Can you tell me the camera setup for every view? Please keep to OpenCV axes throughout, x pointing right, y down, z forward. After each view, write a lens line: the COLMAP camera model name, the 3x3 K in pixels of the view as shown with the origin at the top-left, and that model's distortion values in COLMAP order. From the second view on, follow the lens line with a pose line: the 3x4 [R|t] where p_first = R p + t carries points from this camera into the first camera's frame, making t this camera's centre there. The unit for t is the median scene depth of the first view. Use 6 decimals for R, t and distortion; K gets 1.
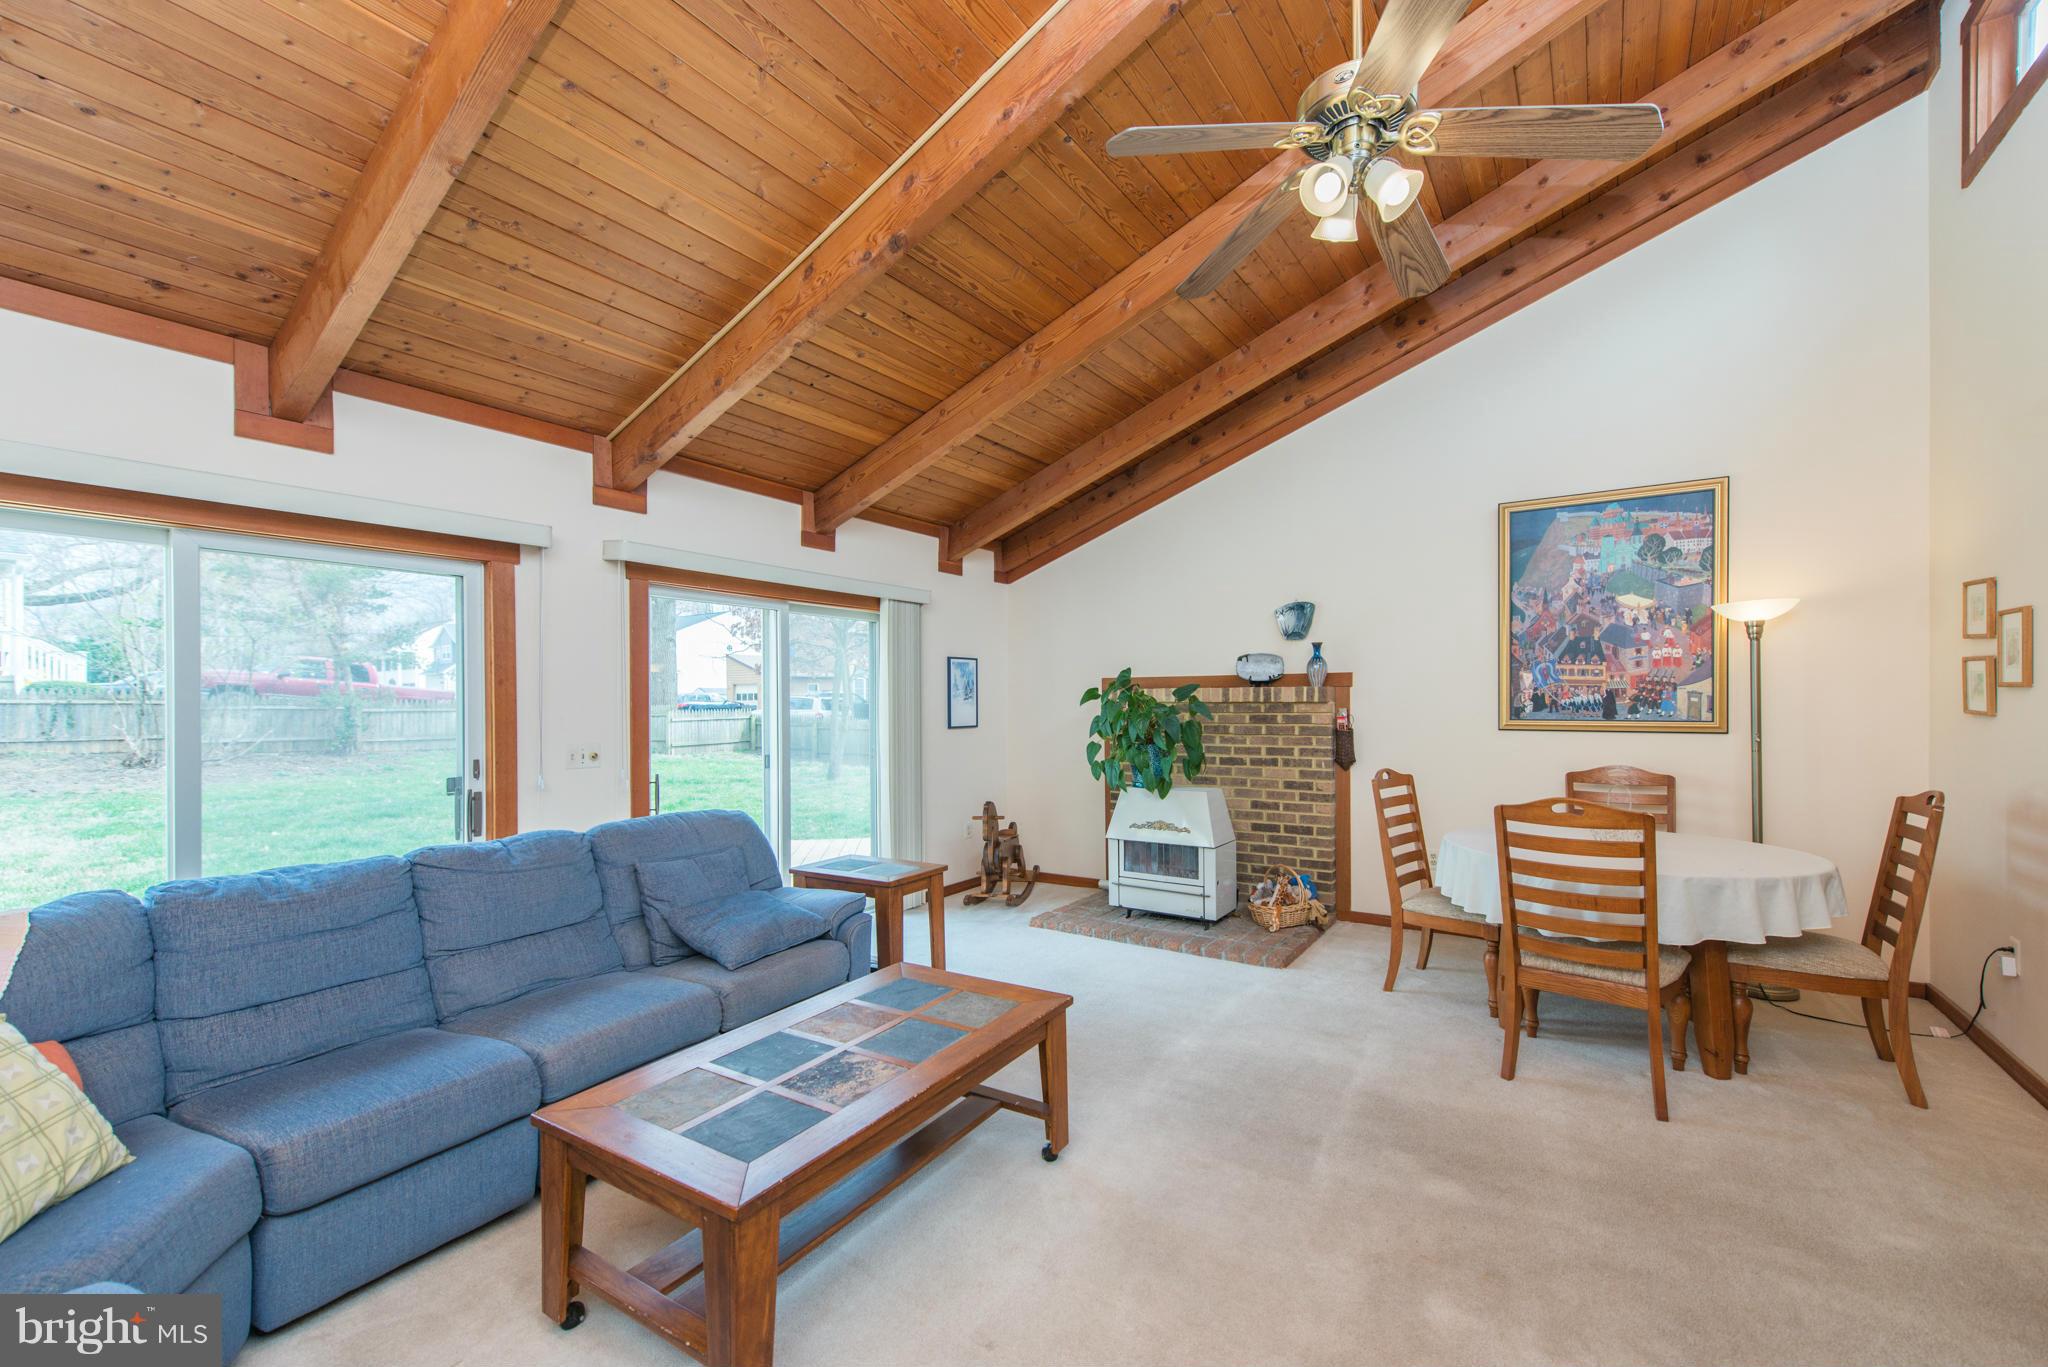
lens RADIAL K [[812.9, 0, 1069.2], [0, 812.9, 705.7], [0, 0, 1]] dist [0.001672, -0.000118]
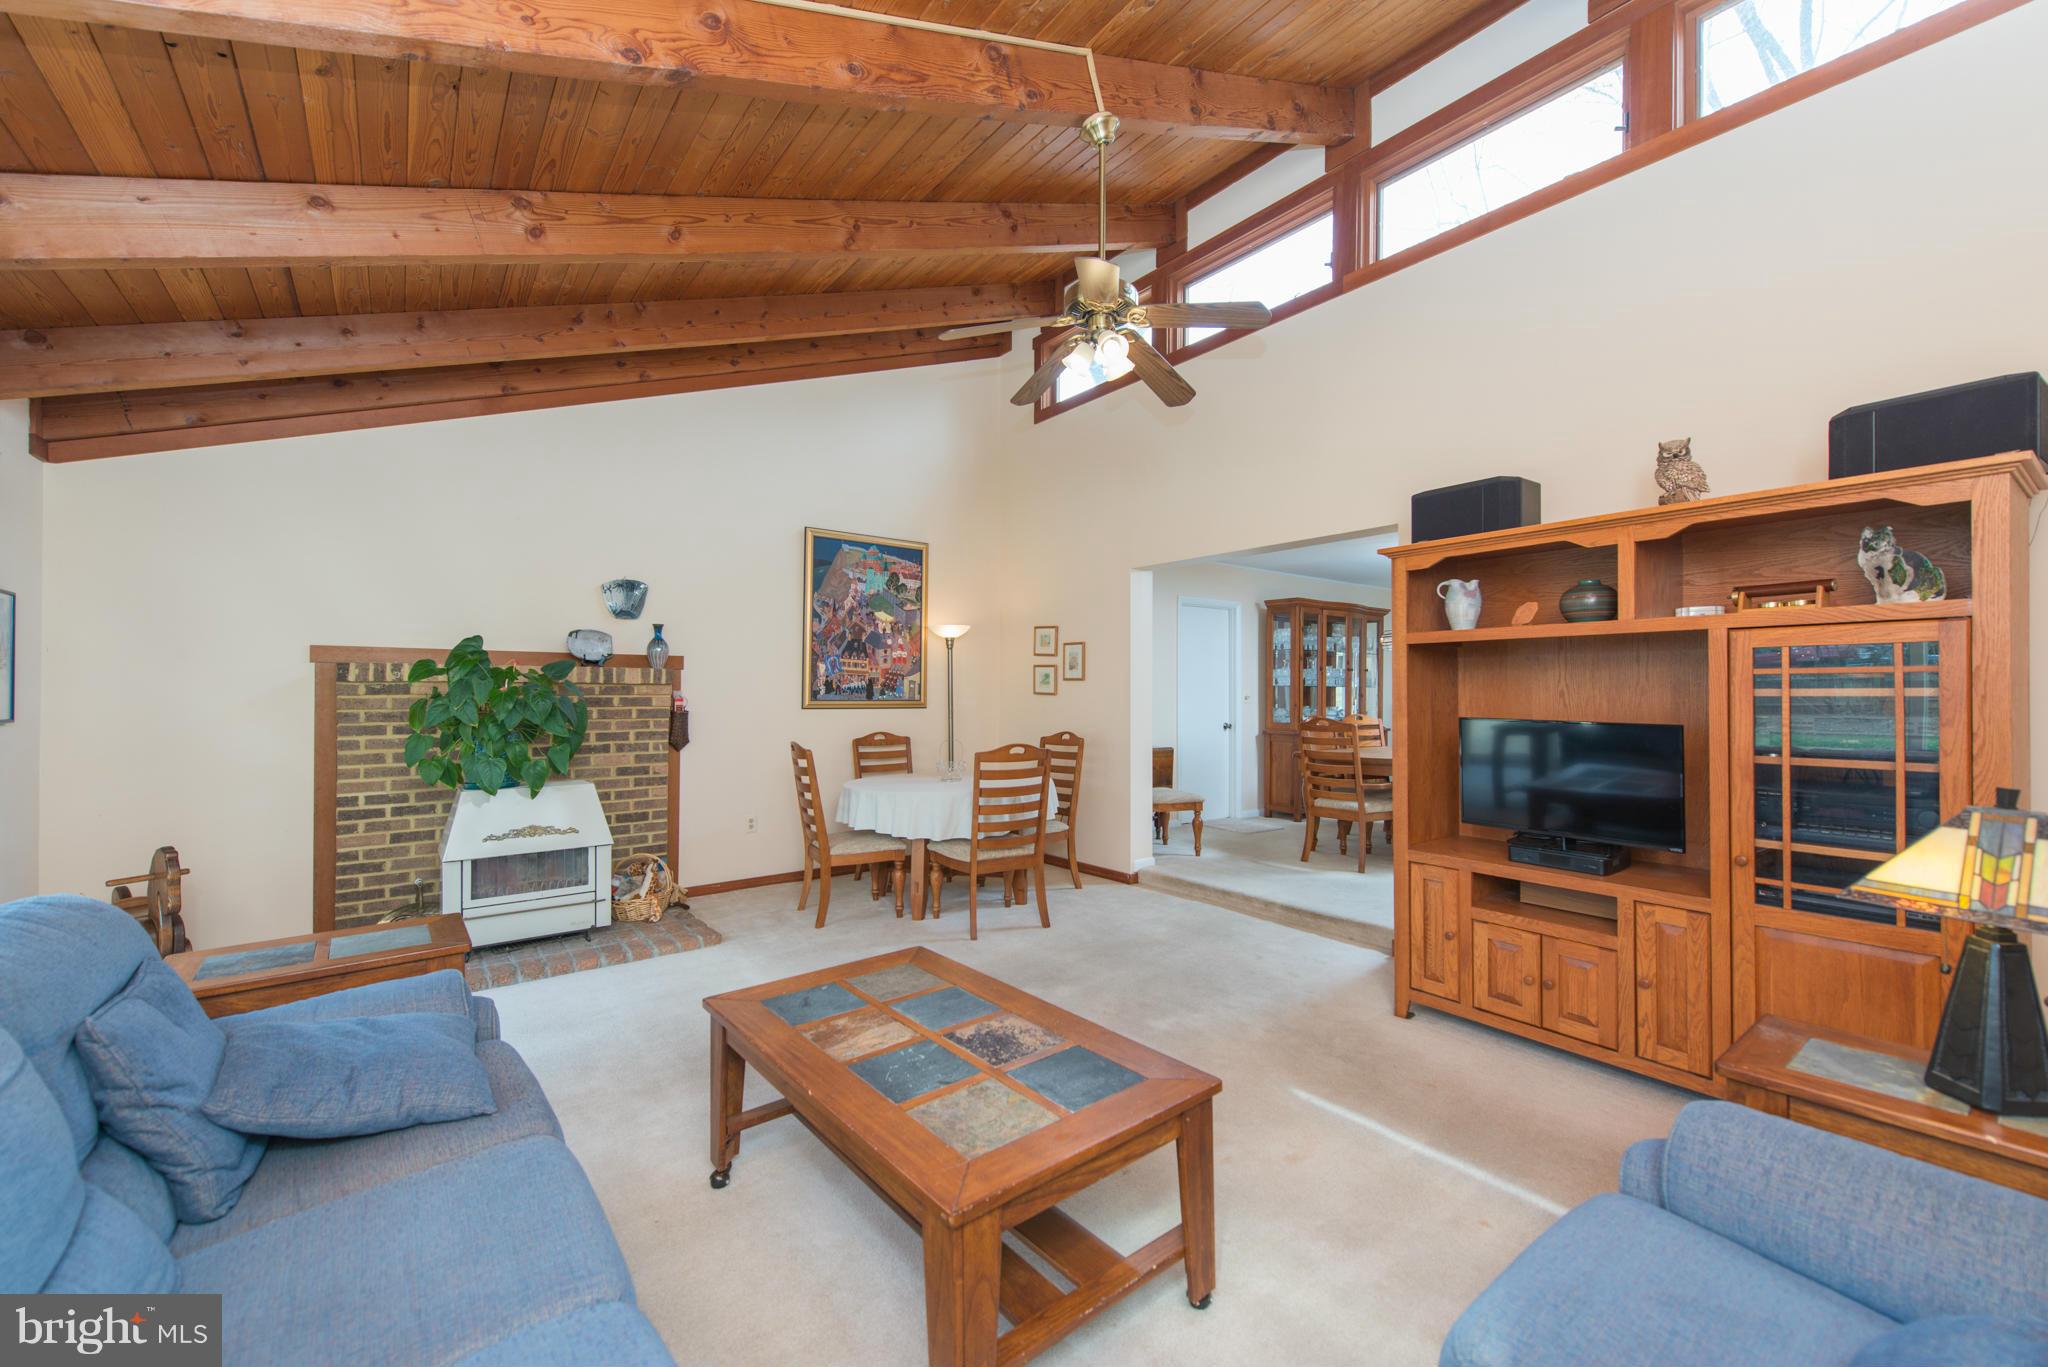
lens RADIAL K [[803.5, 0, 1024.0], [0, 803.5, 683.5], [0, 0, 1]] dist [0.001095, -0.000044]
pose [[0.339164, 0.019063, 0.940534, -0.530500], [0.002716, 0.999771, -0.021243, 0.018917], [-0.940723, 0.009759, 0.339035, 0.281201]]
